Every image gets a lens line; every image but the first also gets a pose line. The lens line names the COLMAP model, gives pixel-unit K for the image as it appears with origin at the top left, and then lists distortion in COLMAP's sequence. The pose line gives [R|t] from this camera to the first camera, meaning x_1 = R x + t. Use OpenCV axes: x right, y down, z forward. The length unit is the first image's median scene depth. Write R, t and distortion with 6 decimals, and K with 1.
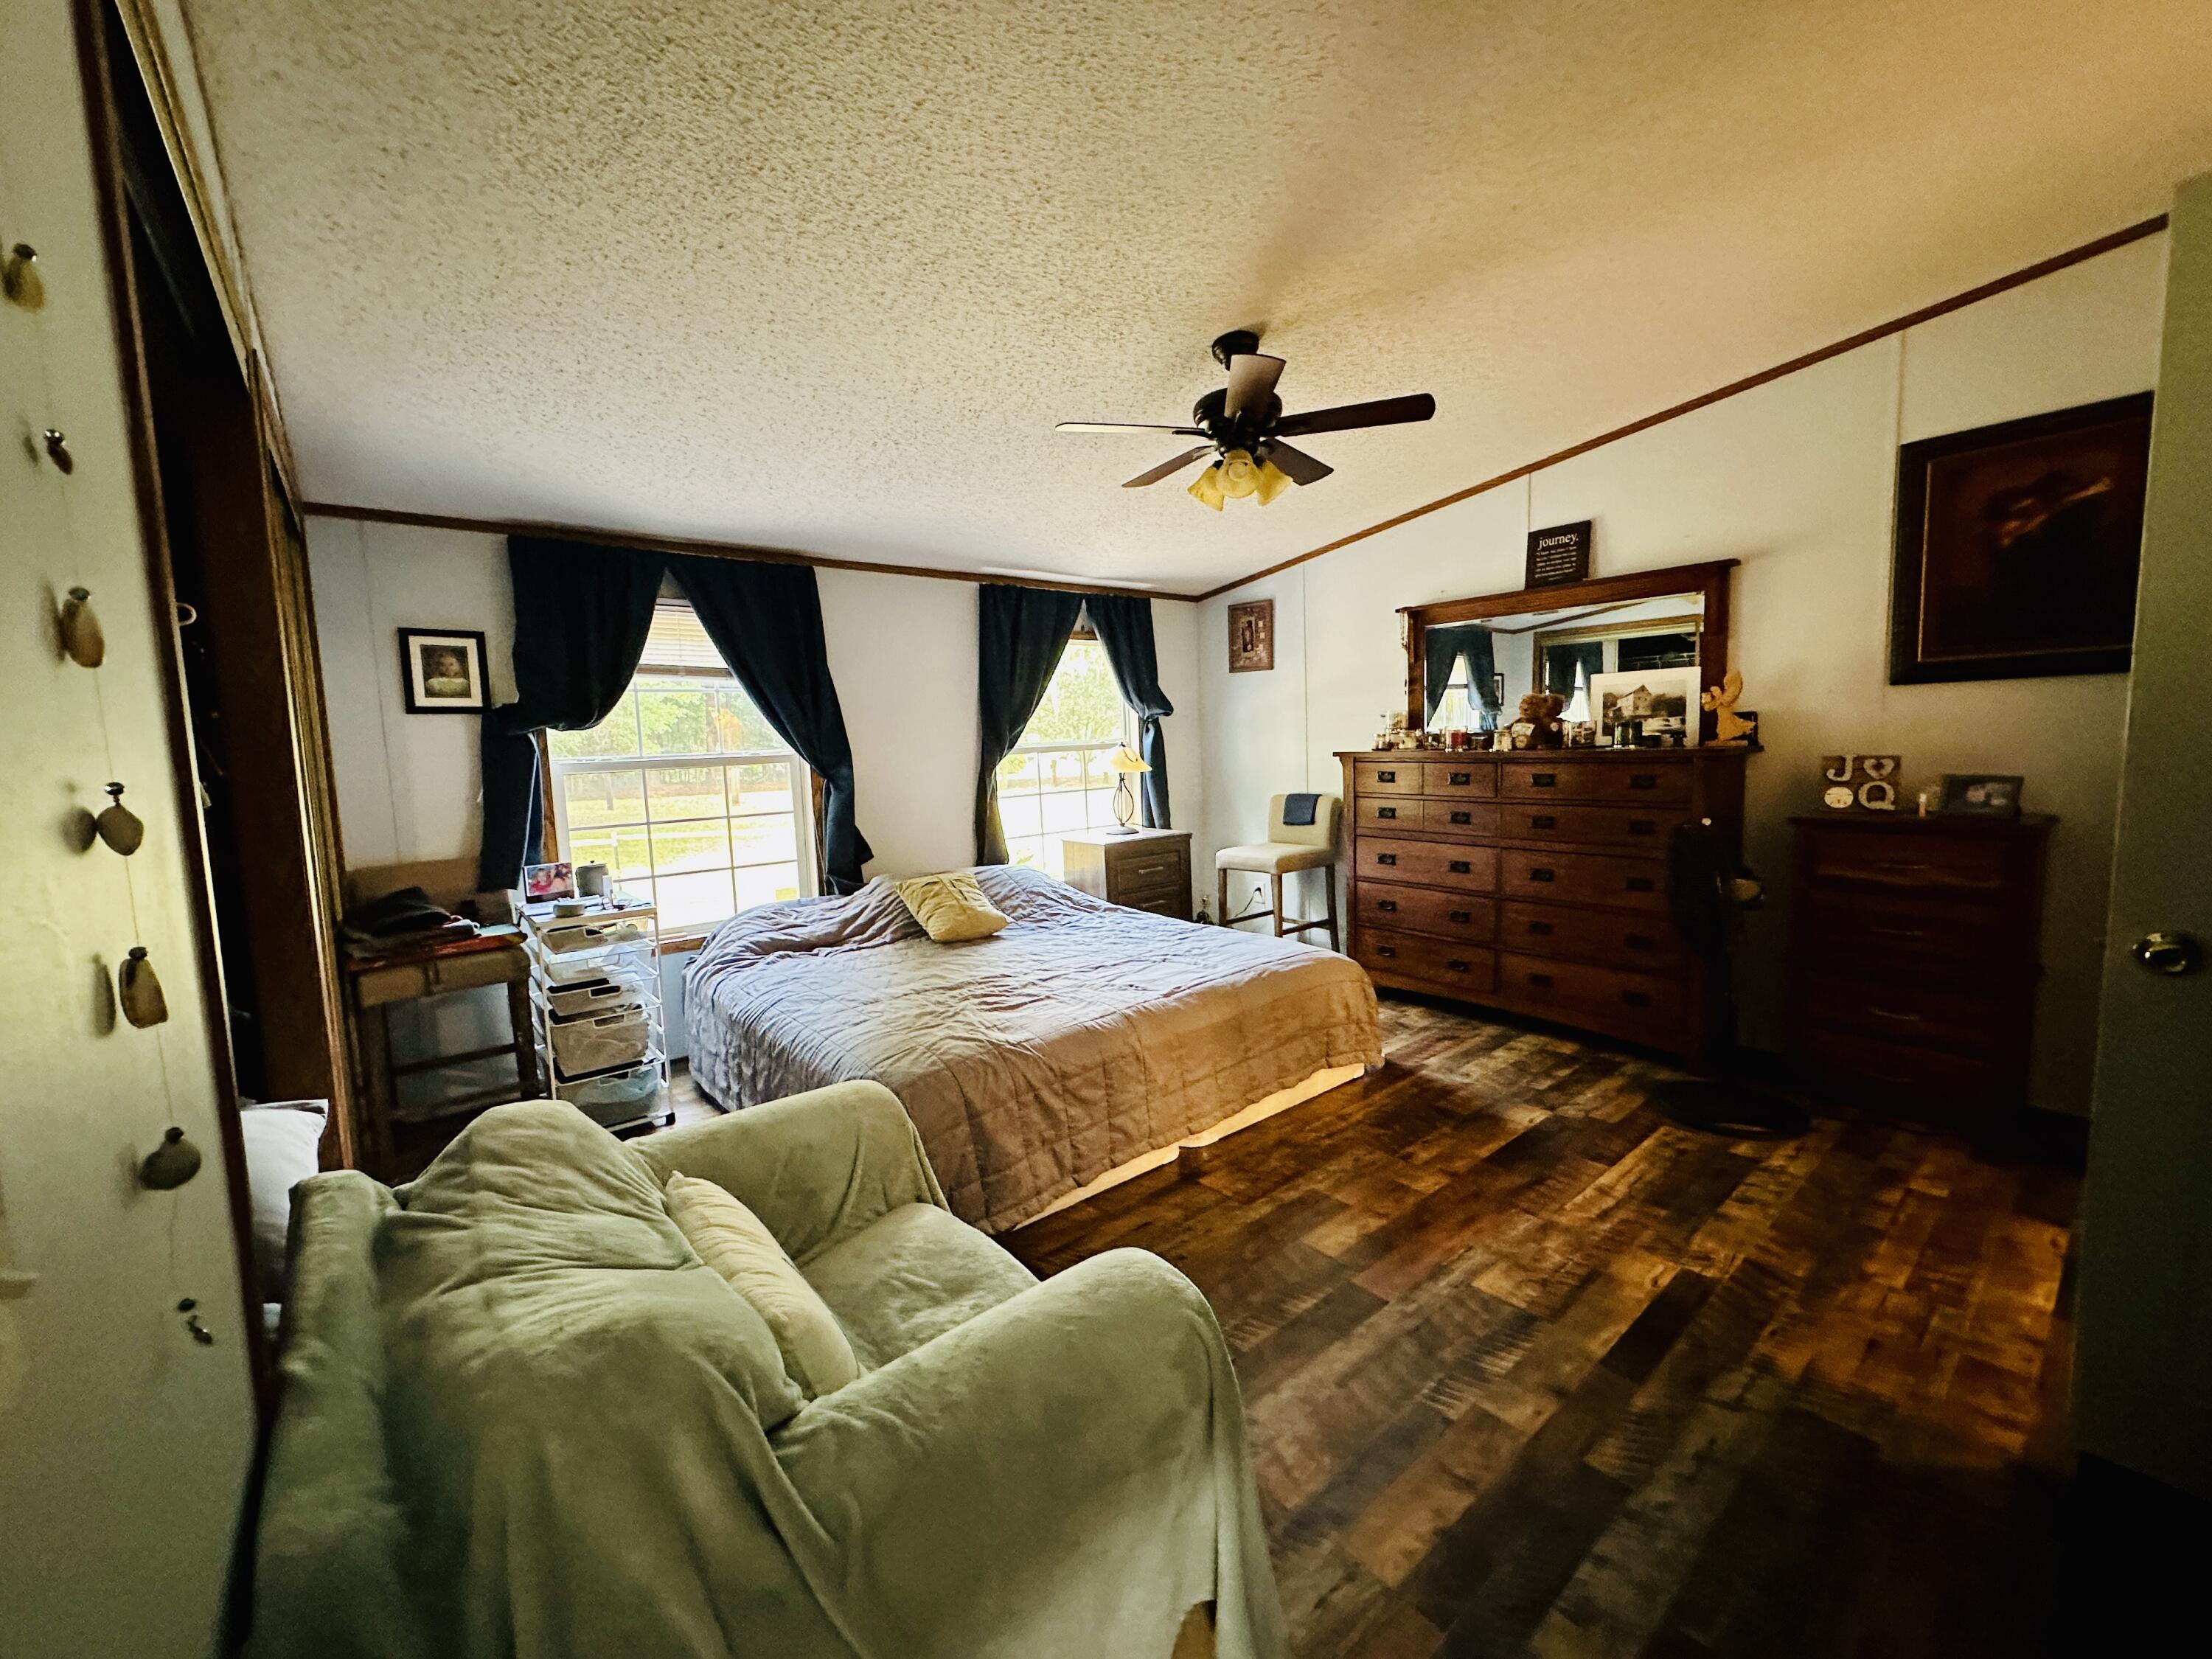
lens RADIAL K [[892.7, 0, 1105.4], [0, 892.7, 825.7], [0, 0, 1]] dist [-0.002527, 0.000062]
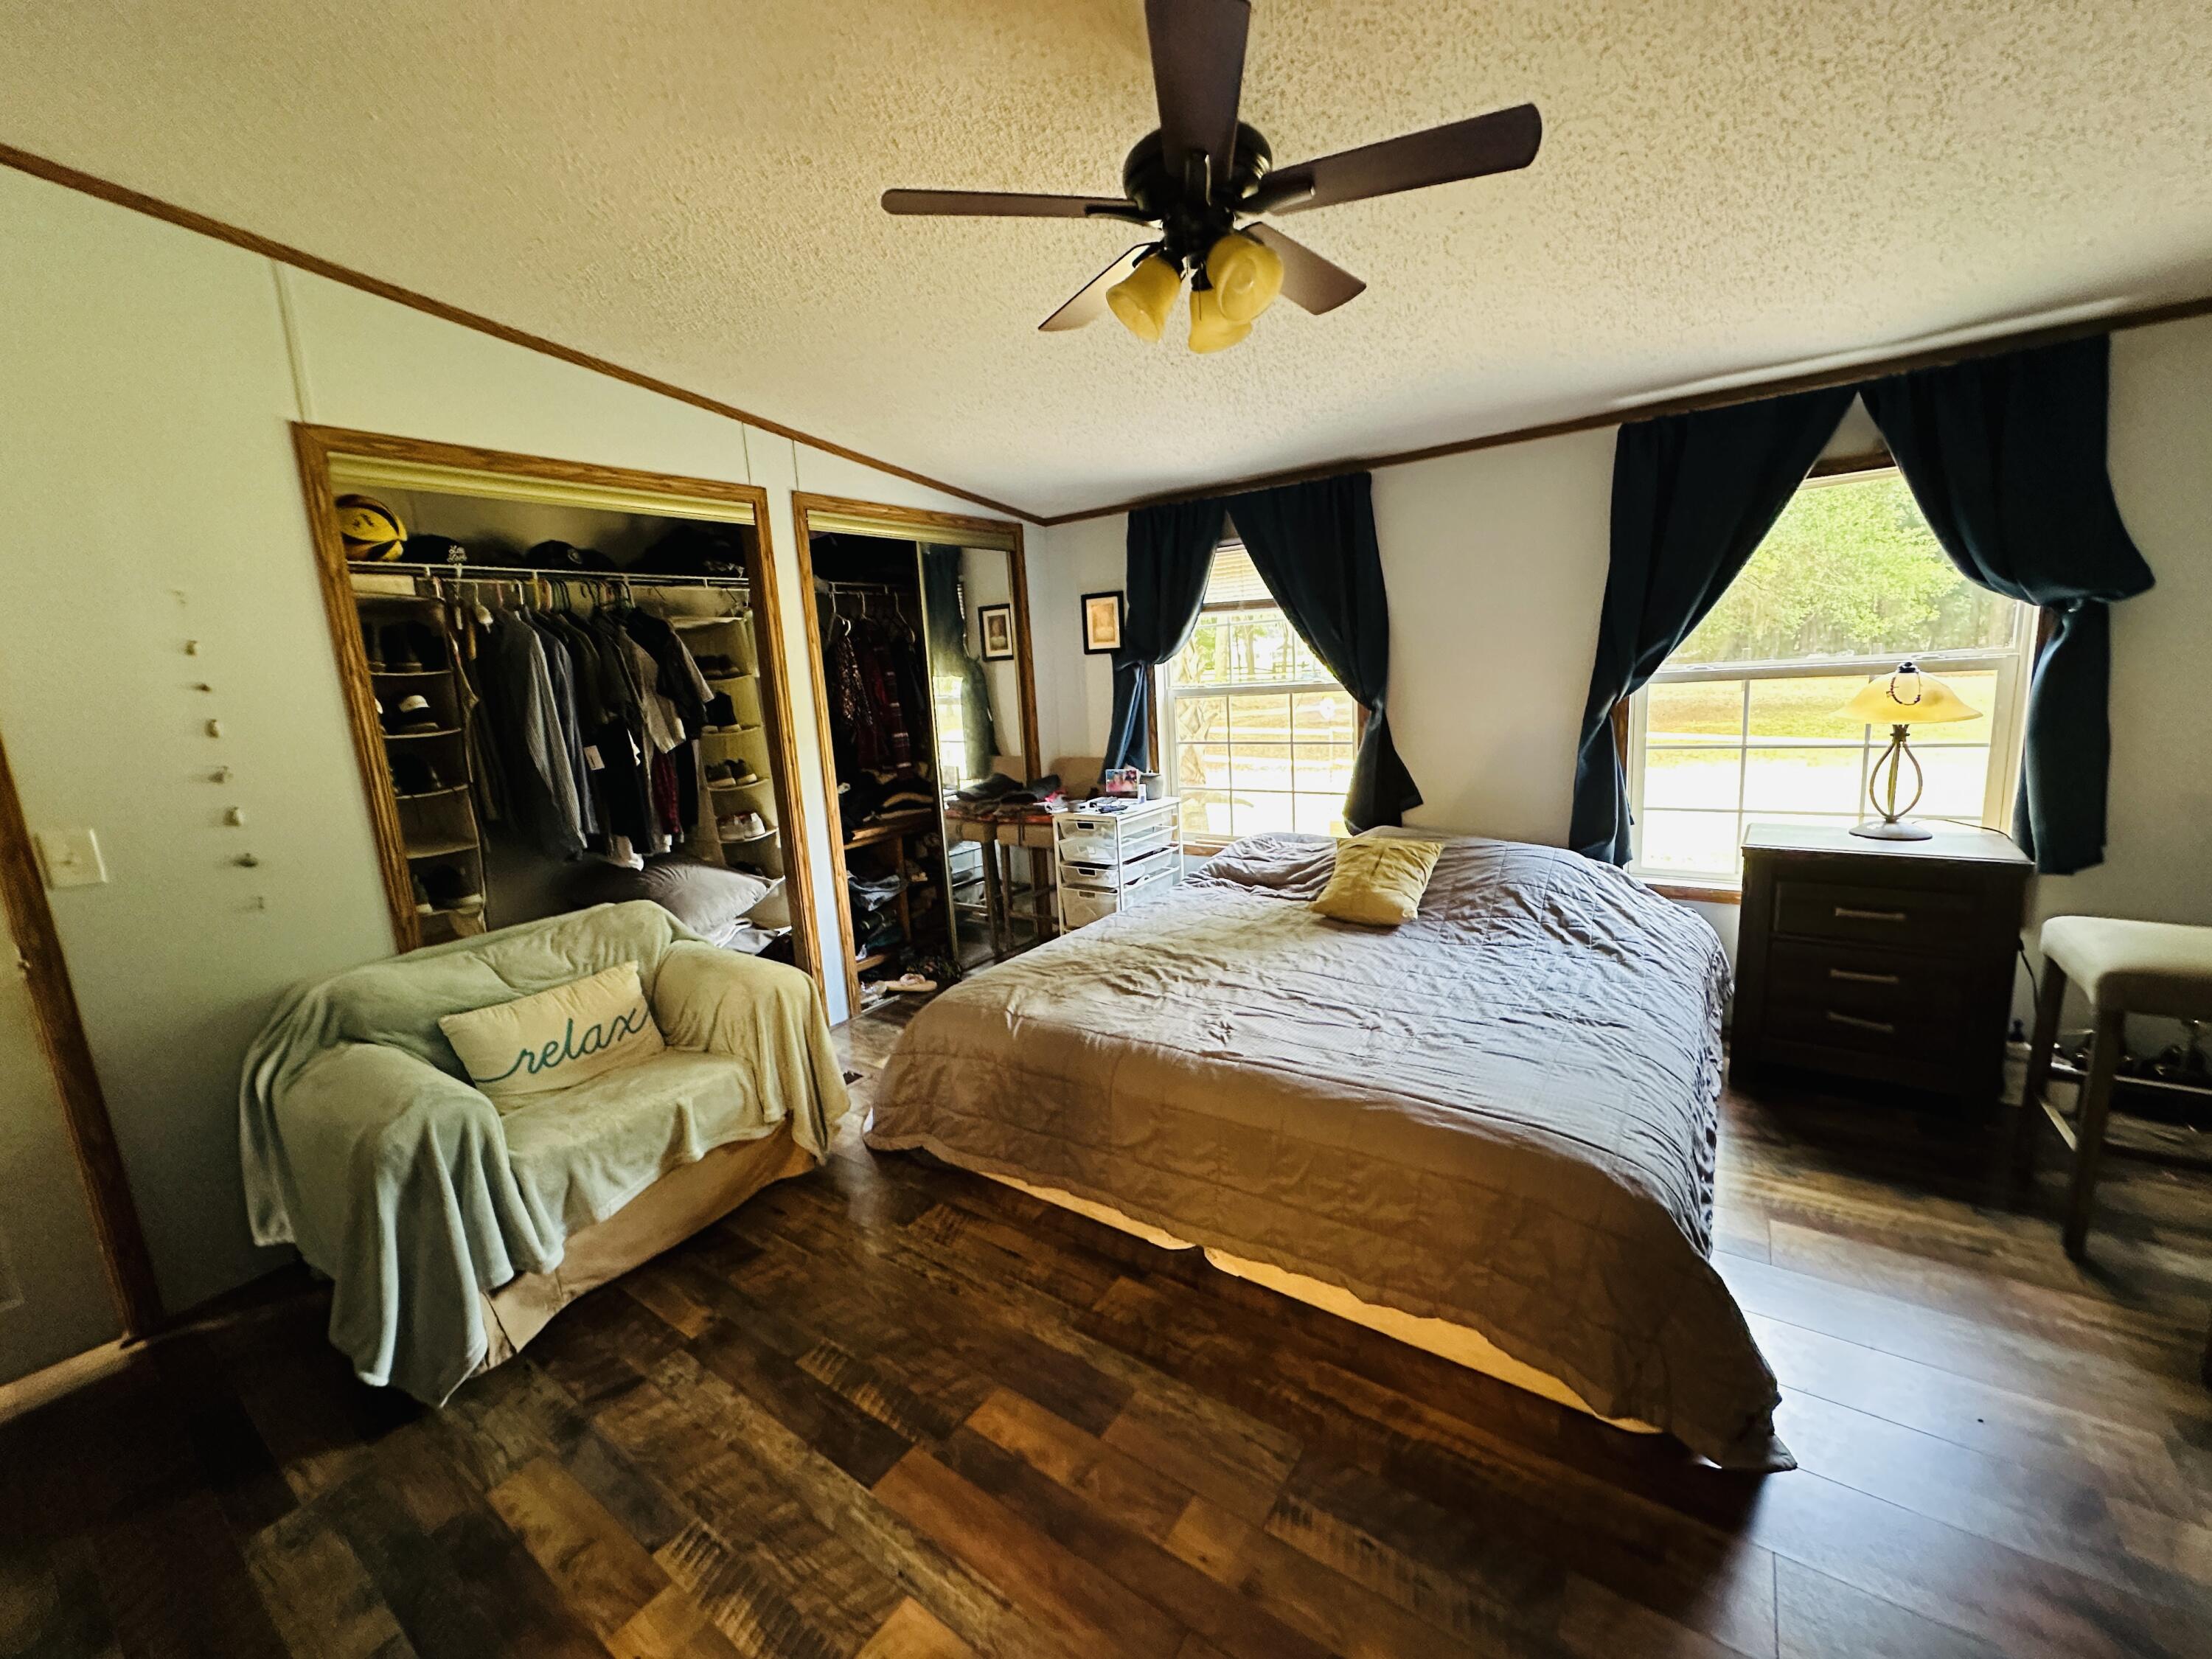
lens RADIAL K [[892.7, 0, 1105.4], [0, 892.7, 825.7], [0, 0, 1]] dist [-0.002527, 0.000062]
pose [[0.252653, 0.186826, -0.949349, 0.657198], [-0.043948, 0.982384, 0.181631, -0.118318], [0.966558, -0.004168, 0.256413, 0.661736]]
